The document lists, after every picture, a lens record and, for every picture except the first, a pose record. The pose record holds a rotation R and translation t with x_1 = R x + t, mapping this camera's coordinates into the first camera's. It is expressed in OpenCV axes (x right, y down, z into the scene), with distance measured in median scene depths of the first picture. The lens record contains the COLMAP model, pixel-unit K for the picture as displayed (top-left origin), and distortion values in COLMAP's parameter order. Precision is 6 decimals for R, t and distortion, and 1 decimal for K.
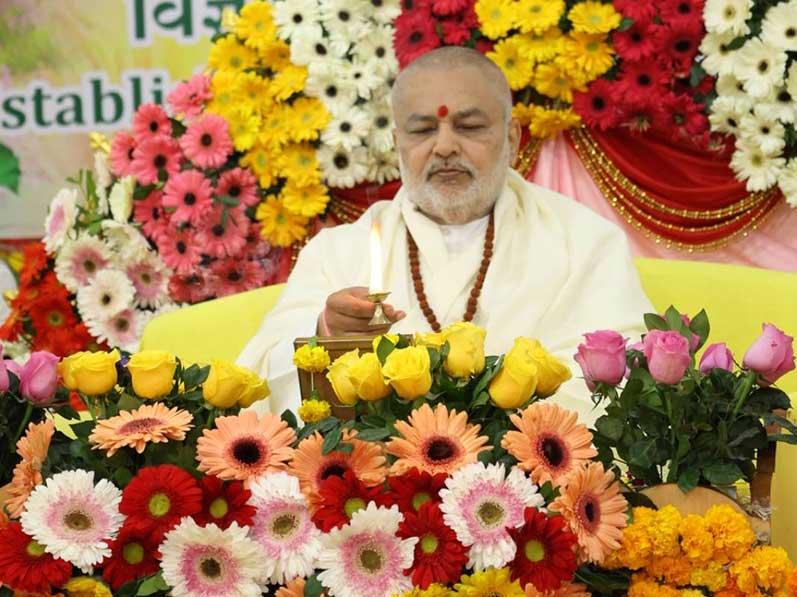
lens RADIAL K [[3497.6, 0, 398.6], [0, 3497.6, 297.7], [0, 0, 1]] dist [0.622434, 0.000000]
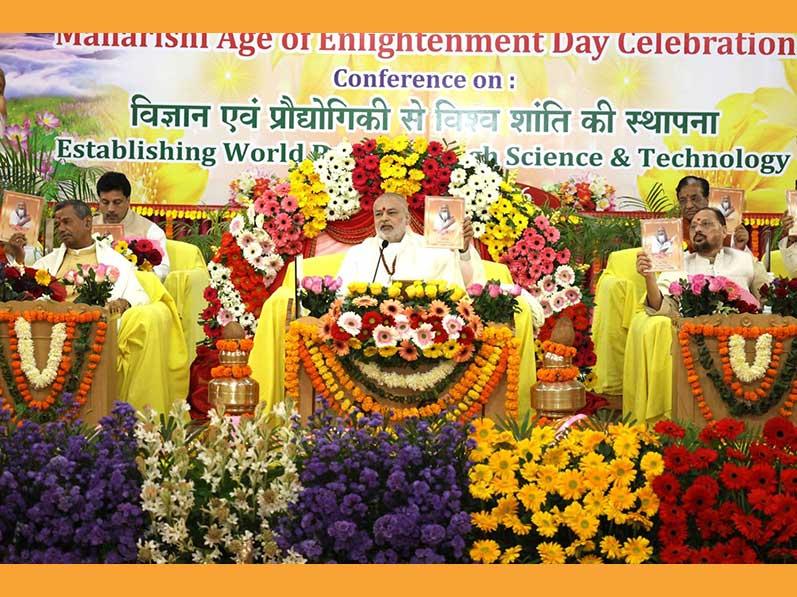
lens RADIAL K [[2903.2, 0, 398.6], [0, 2903.2, 298.7], [0, 0, 1]] dist [0.012765, 0.000000]
pose [[0.971292, 0.045723, 0.233456, -0.813520], [-0.056674, 0.997575, 0.040412, -0.102427], [-0.231042, -0.052483, 0.971527, -2.236753]]
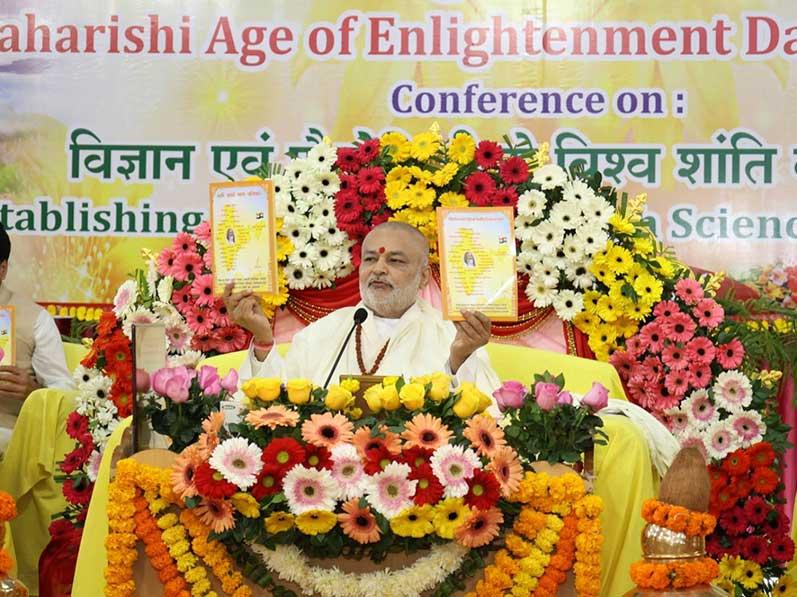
lens RADIAL K [[2903.2, 0, 419.0], [0, 2903.2, 324.5], [0, 0, 1]] dist [0.012765, 0.000000]
pose [[0.988556, 0.057936, 0.139289, -0.216326], [-0.055921, 0.998267, -0.018336, 0.011848], [-0.140109, 0.010337, 0.990082, -0.562411]]
